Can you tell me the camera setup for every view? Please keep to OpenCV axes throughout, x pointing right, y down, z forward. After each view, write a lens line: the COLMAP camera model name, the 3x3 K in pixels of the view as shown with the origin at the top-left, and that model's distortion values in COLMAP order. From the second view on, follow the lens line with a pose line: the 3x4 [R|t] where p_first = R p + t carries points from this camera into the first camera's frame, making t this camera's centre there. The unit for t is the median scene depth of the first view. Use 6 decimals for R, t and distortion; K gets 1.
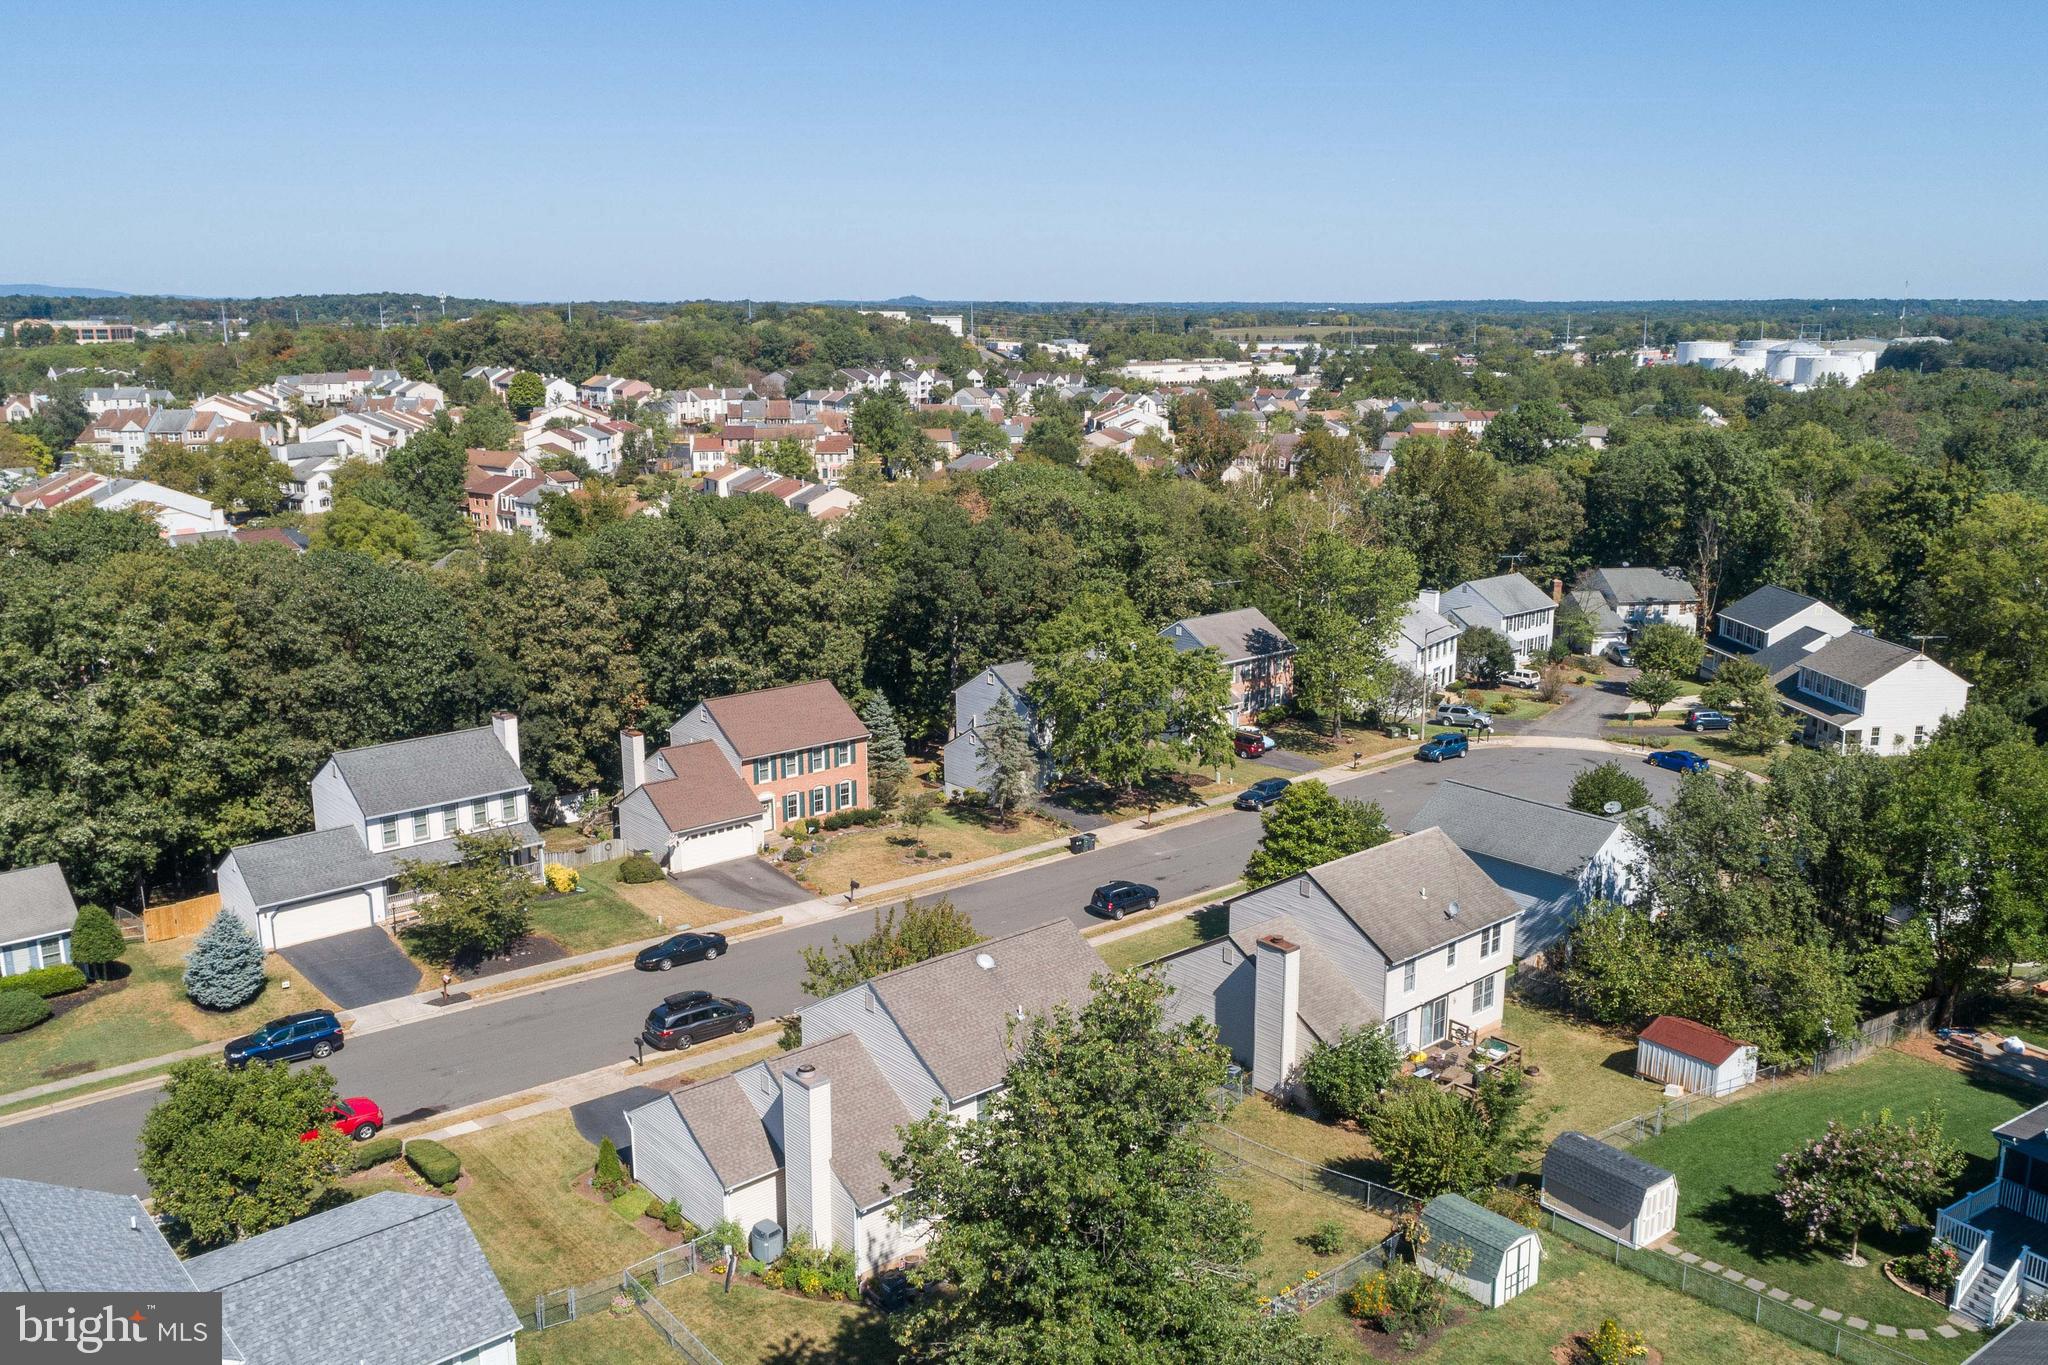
lens RADIAL K [[1675.6, 0, 1023.5], [0, 1675.6, 682.1], [0, 0, 1]] dist [-0.001589, -0.004241]
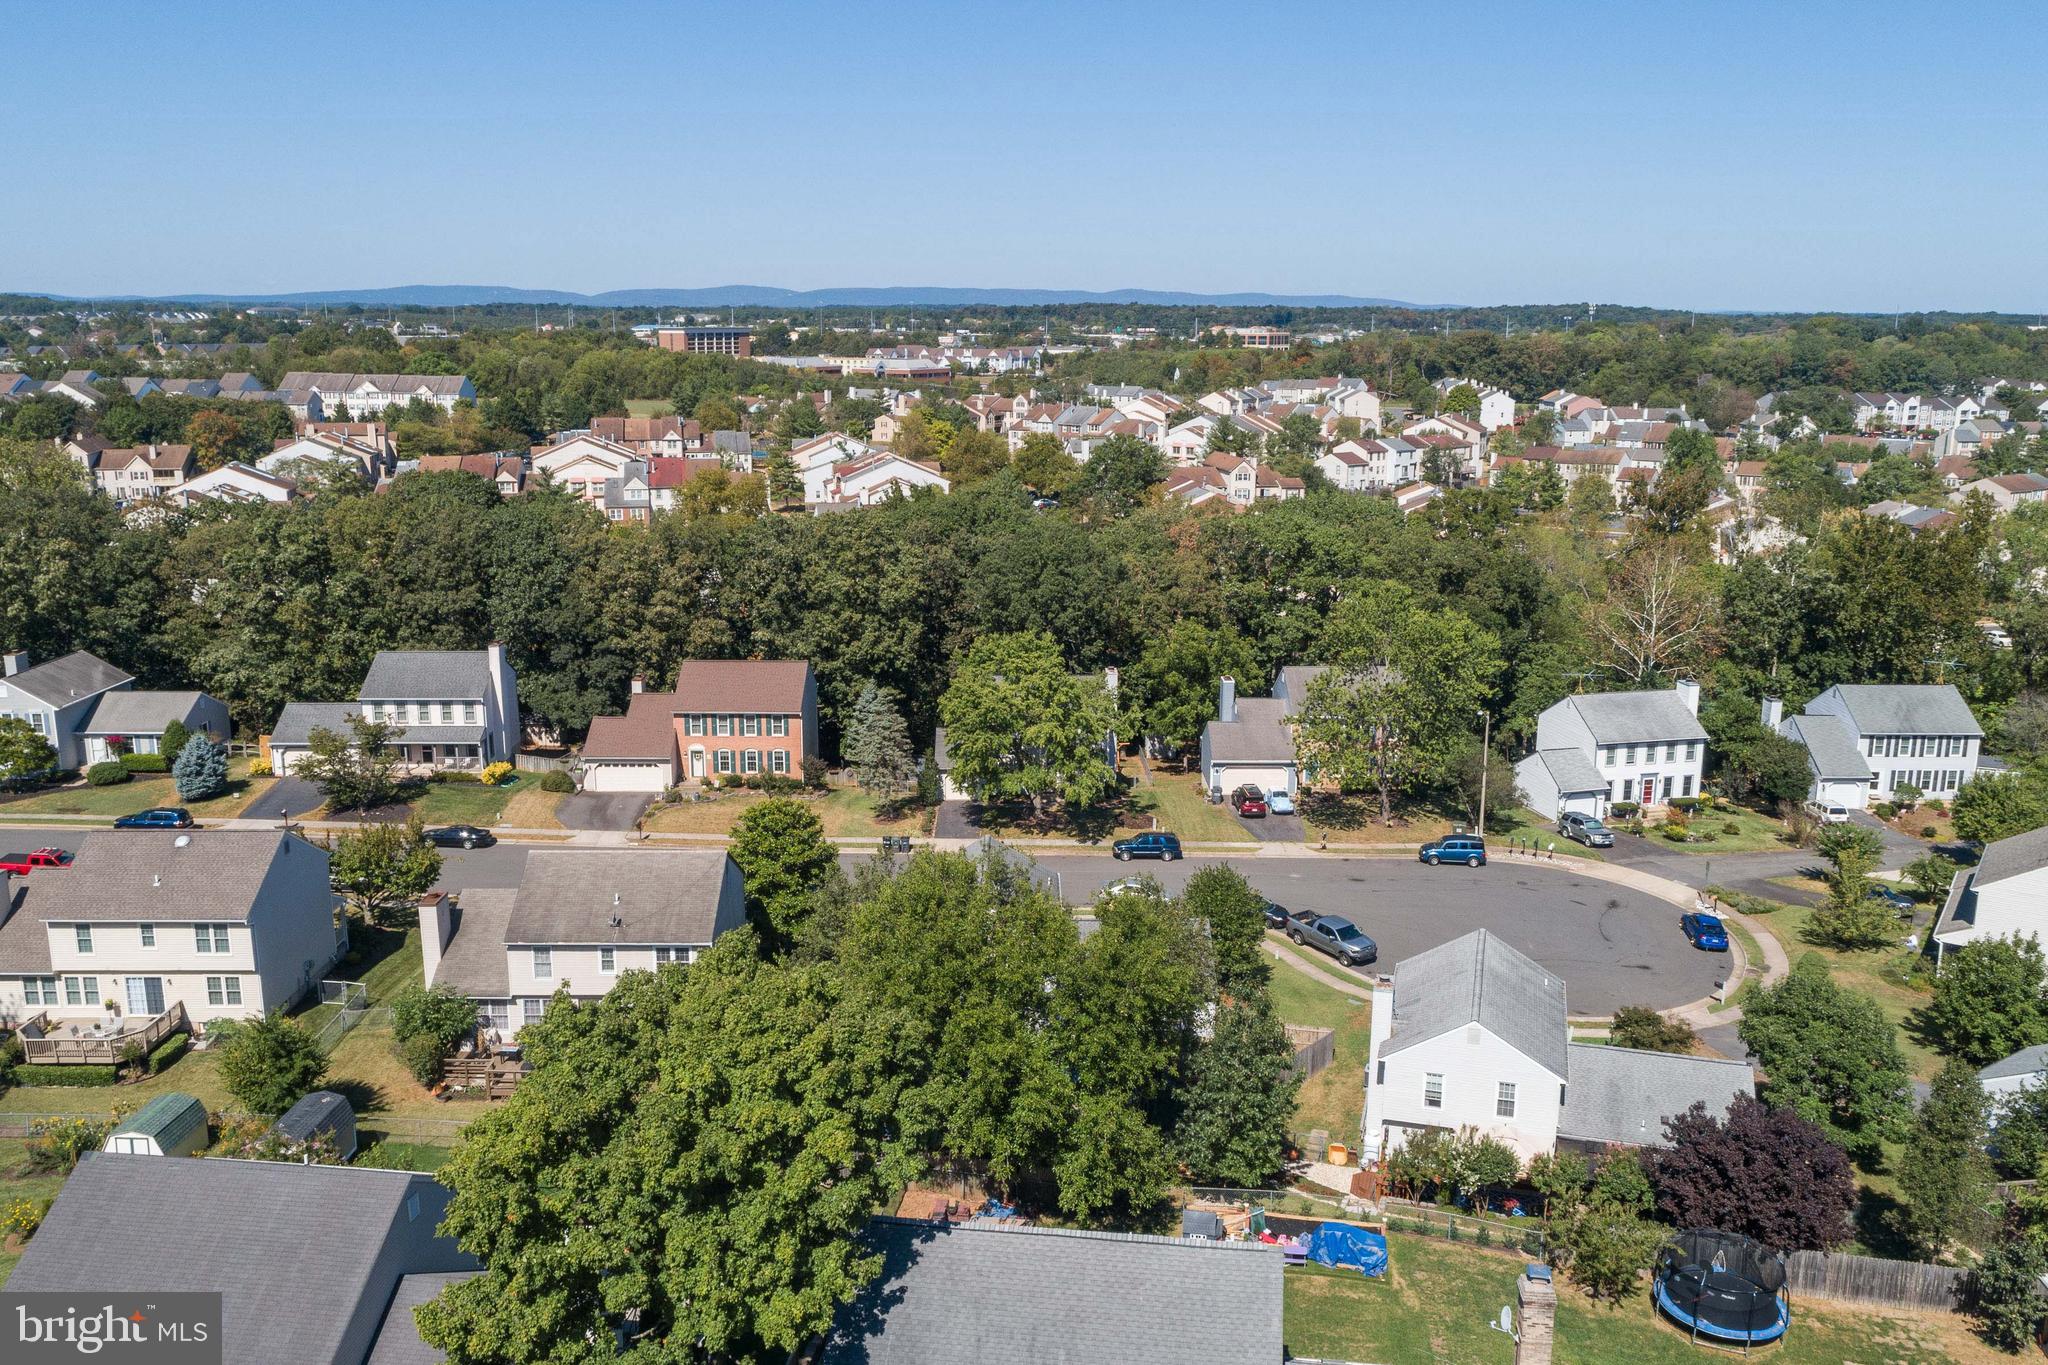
lens RADIAL K [[1675.6, 0, 1023.0], [0, 1675.6, 682.7], [0, 0, 1]] dist [-0.001589, -0.004241]
pose [[0.756895, 0.144937, -0.637262, 0.212212], [-0.148248, 0.987757, 0.048574, -0.018780], [0.636500, 0.057707, 0.769115, 0.069111]]
